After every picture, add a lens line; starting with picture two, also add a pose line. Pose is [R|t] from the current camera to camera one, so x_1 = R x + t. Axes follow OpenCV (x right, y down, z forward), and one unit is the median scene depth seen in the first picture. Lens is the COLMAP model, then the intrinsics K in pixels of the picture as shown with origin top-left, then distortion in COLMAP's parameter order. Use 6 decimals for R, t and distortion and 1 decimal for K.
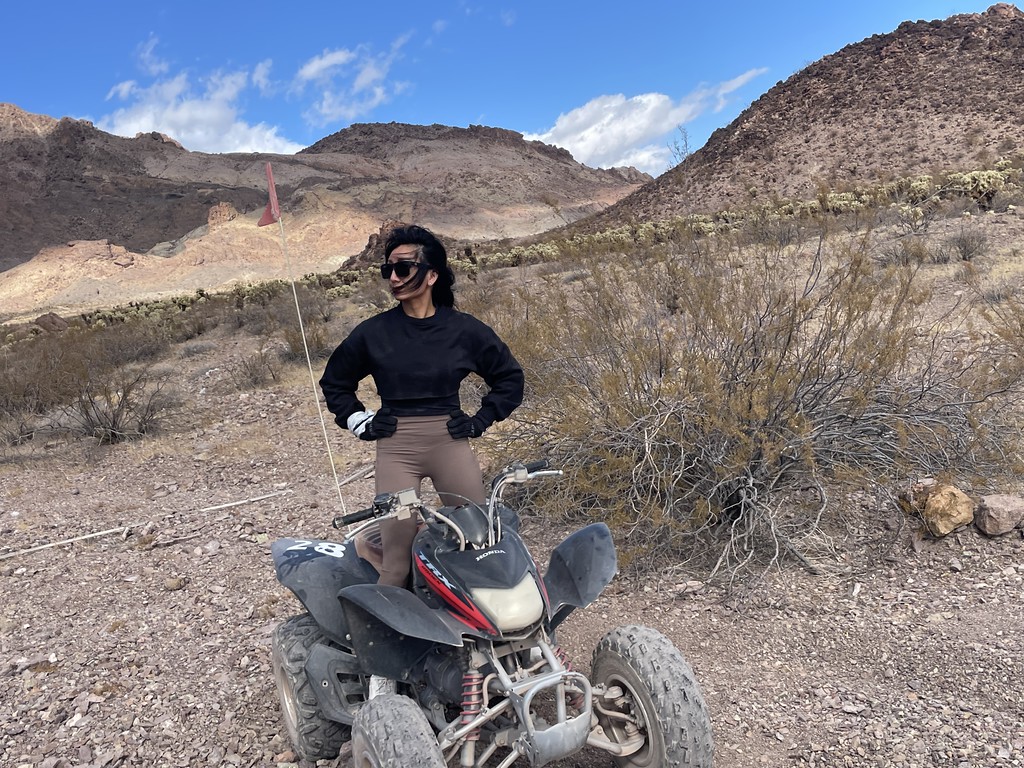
lens RADIAL K [[978.4, 0, 528.3], [0, 978.4, 385.4], [0, 0, 1]] dist [0.020920, 0.000000]
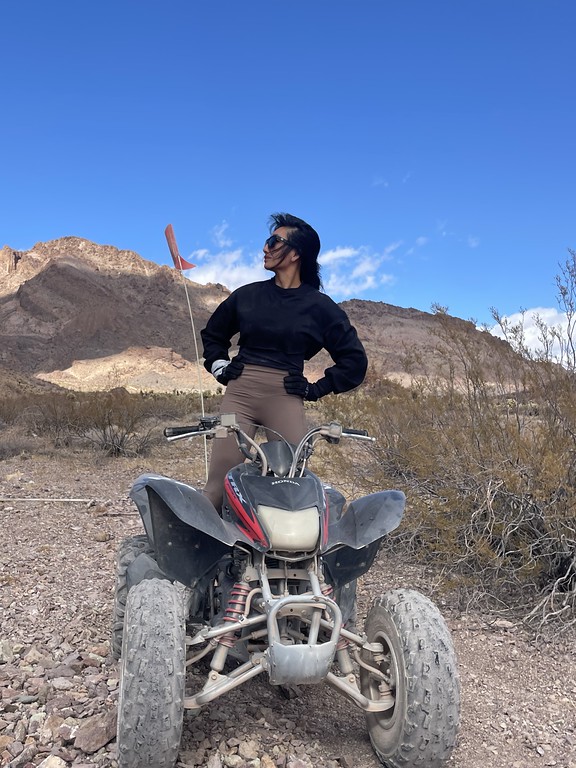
lens RADIAL K [[733.8, 0, 280.7], [0, 733.8, 365.6], [0, 0, 1]] dist [0.020920, 0.000000]
pose [[0.951582, 0.174741, -0.252896, 0.081008], [-0.217275, 0.964323, -0.151240, 0.098464], [0.217446, 0.198865, 0.955599, 0.108268]]
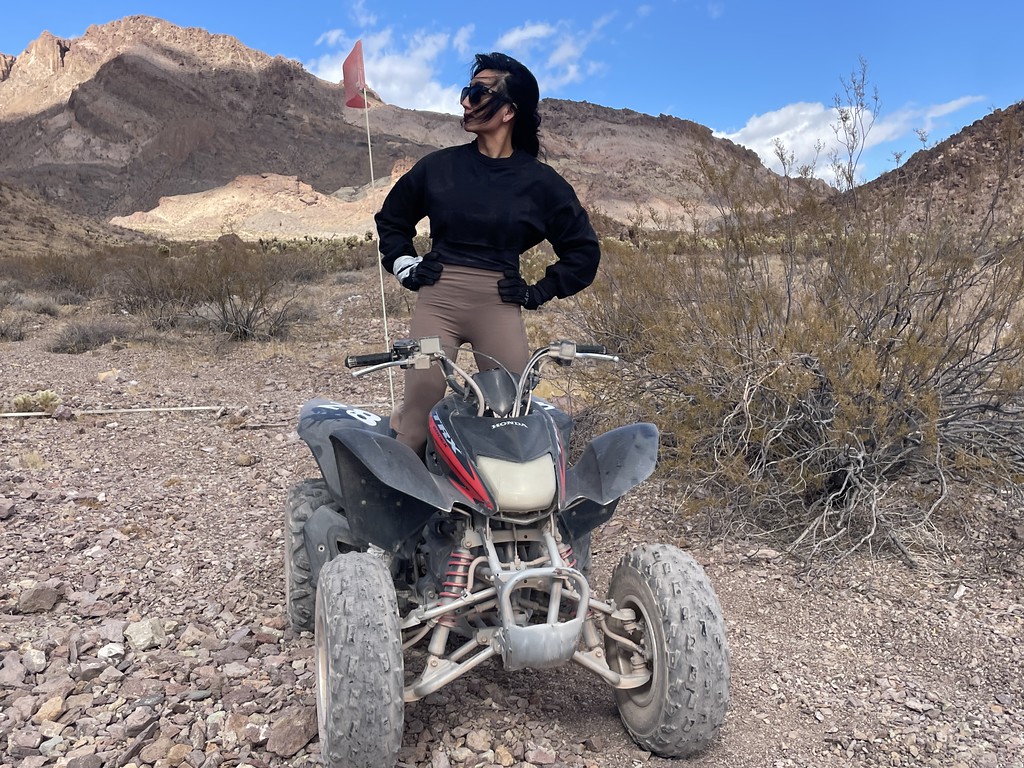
lens RADIAL K [[978.4, 0, 520.4], [0, 978.4, 381.9], [0, 0, 1]] dist [0.020920, 0.000000]
pose [[0.972396, 0.175673, -0.153572, 0.055392], [-0.174366, 0.984434, 0.022045, 0.066161], [0.155054, 0.005341, 0.987892, 0.087587]]
